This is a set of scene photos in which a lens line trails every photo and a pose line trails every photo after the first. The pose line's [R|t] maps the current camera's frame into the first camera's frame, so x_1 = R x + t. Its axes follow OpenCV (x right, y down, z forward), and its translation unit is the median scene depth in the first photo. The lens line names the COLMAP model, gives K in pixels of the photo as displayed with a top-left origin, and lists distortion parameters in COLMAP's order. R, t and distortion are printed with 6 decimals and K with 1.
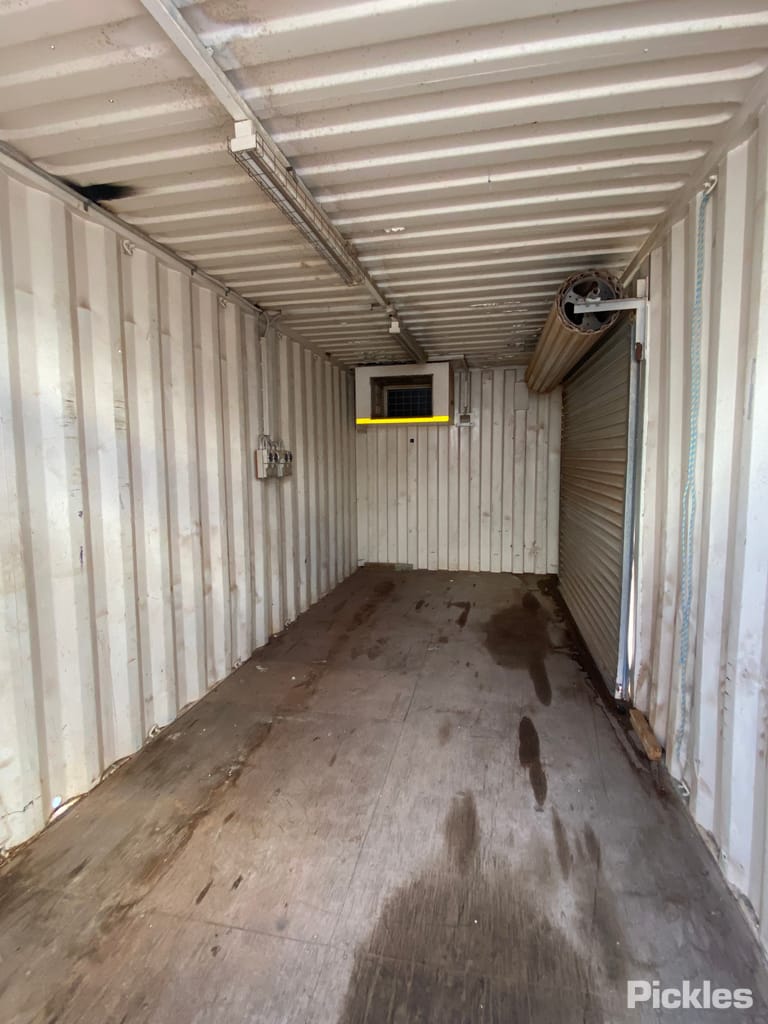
lens RADIAL K [[500.2, 0, 365.9], [0, 500.2, 496.6], [0, 0, 1]] dist [-0.000736, -0.011453]
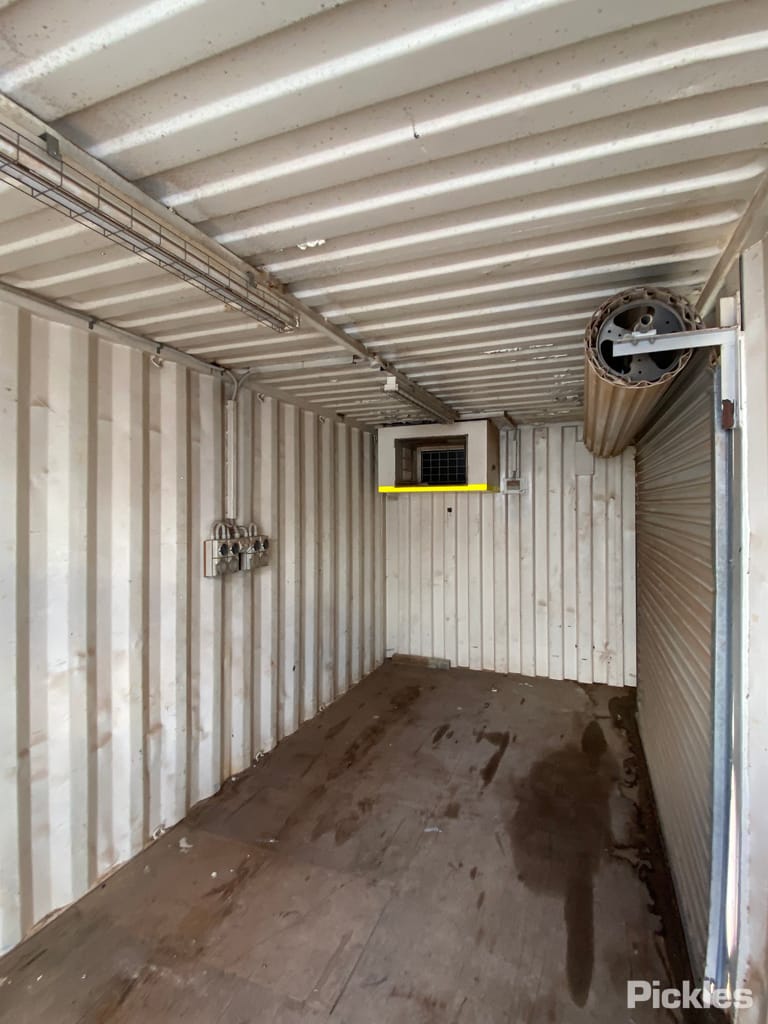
lens RADIAL K [[500.2, 0, 369.6], [0, 500.2, 499.7], [0, 0, 1]] dist [-0.000736, -0.011453]
pose [[0.987346, 0.004611, -0.158511, 0.121660], [-0.018865, 0.995894, -0.088534, -0.071435], [0.157452, 0.090404, 0.983380, 0.198300]]
